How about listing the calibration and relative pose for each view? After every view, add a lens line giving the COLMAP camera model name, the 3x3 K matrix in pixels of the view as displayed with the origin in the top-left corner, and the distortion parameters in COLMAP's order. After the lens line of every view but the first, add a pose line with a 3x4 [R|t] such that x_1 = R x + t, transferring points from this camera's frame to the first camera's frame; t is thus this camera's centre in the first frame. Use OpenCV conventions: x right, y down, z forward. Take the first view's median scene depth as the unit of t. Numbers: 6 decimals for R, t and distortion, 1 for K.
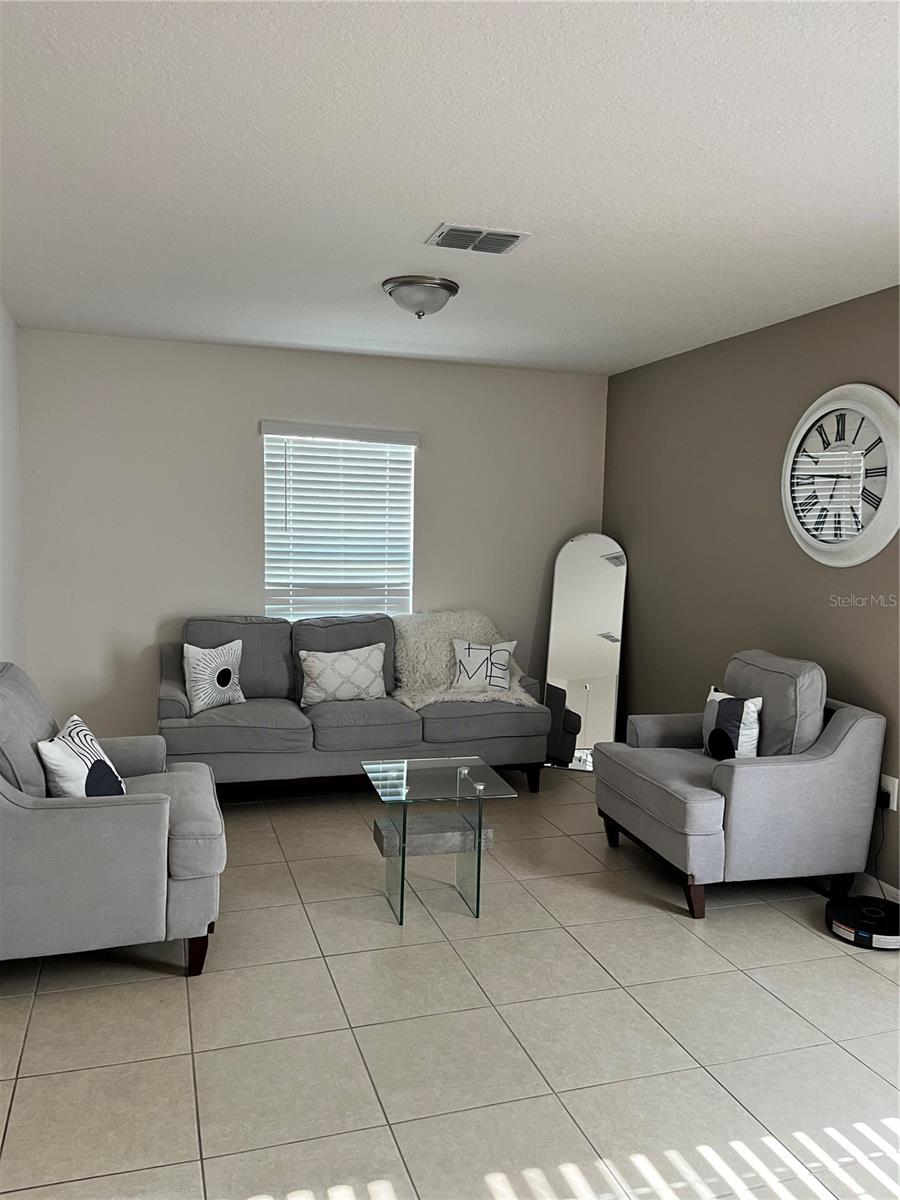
lens RADIAL K [[909.8, 0, 453.7], [0, 909.8, 605.1], [0, 0, 1]] dist [0.114893, -0.164448]
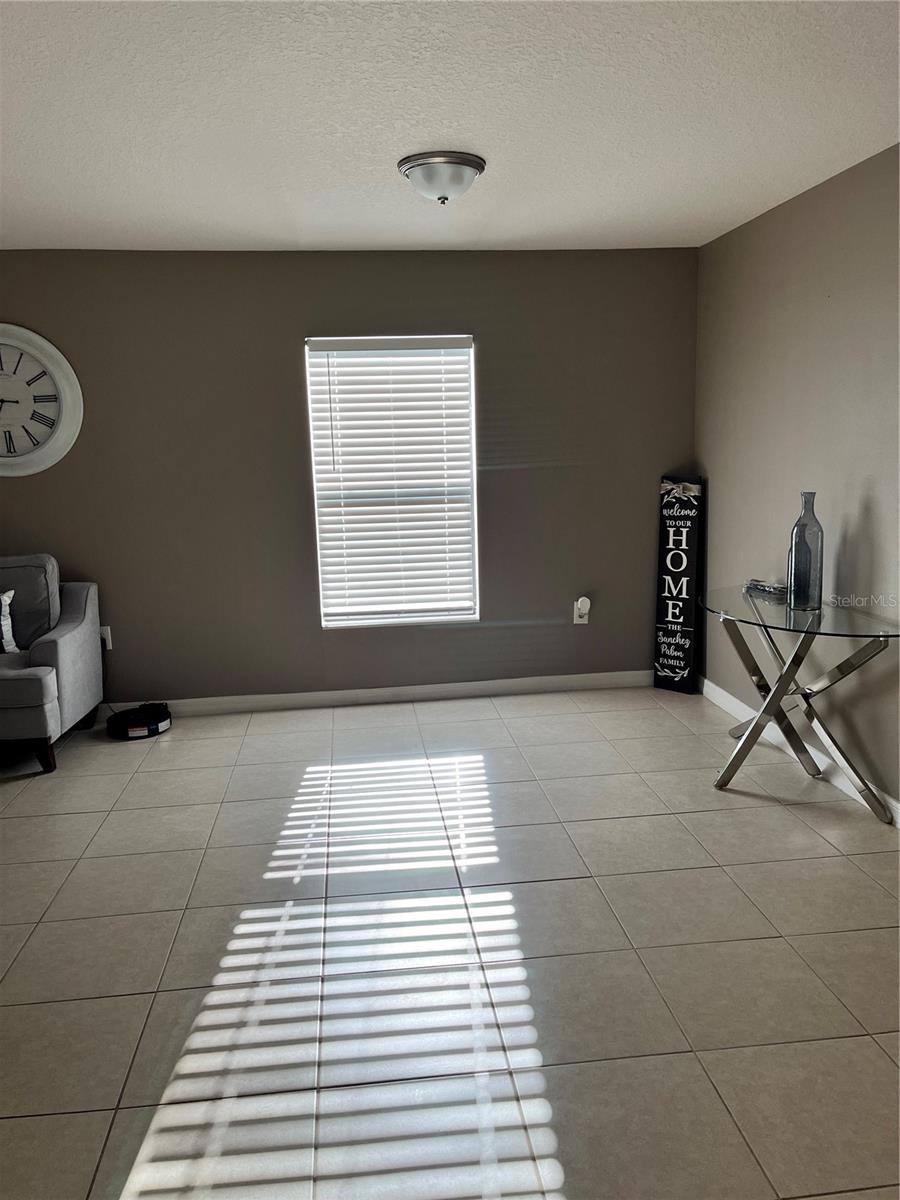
lens RADIAL K [[909.8, 0, 453.7], [0, 909.8, 605.1], [0, 0, 1]] dist [0.114893, -0.164448]
pose [[0.188740, -0.194876, 0.962497, -0.771633], [0.117083, 0.977587, 0.174972, -0.024386], [-0.975022, 0.079668, 0.207327, 0.222511]]
